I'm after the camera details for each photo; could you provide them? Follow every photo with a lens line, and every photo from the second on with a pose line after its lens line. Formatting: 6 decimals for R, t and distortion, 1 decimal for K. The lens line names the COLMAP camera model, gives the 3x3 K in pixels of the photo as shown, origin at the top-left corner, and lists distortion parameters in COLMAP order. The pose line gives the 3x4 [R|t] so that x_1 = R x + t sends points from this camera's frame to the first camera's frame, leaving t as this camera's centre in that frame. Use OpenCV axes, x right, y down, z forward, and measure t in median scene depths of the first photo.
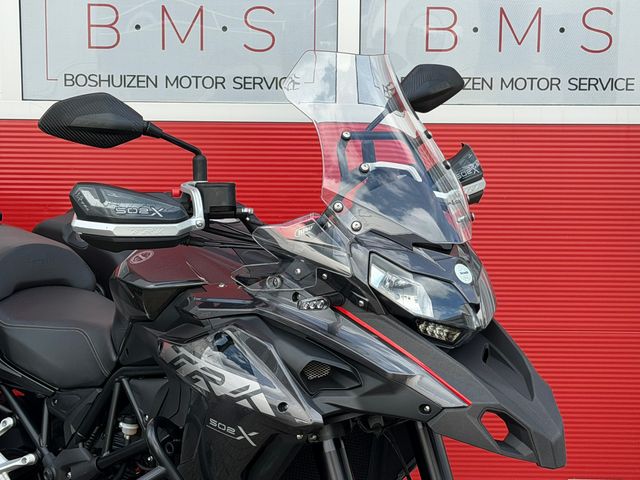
lens RADIAL K [[1408.6, 0, 328.4], [0, 1408.6, 241.2], [0, 0, 1]] dist [0.100223, 0.428537]
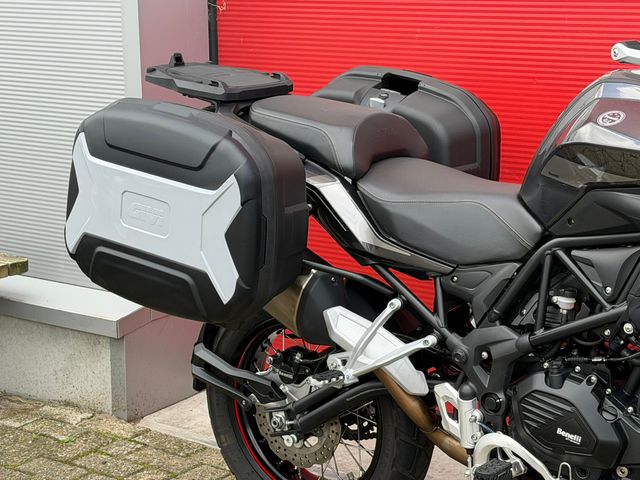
lens RADIAL K [[1408.6, 0, 328.4], [0, 1408.6, 241.2], [0, 0, 1]] dist [0.100223, 0.428537]
pose [[0.990134, -0.062025, 0.125646, -0.481822], [0.049410, 0.993644, 0.101141, -0.012838], [-0.131121, -0.093934, 0.986906, 0.113298]]
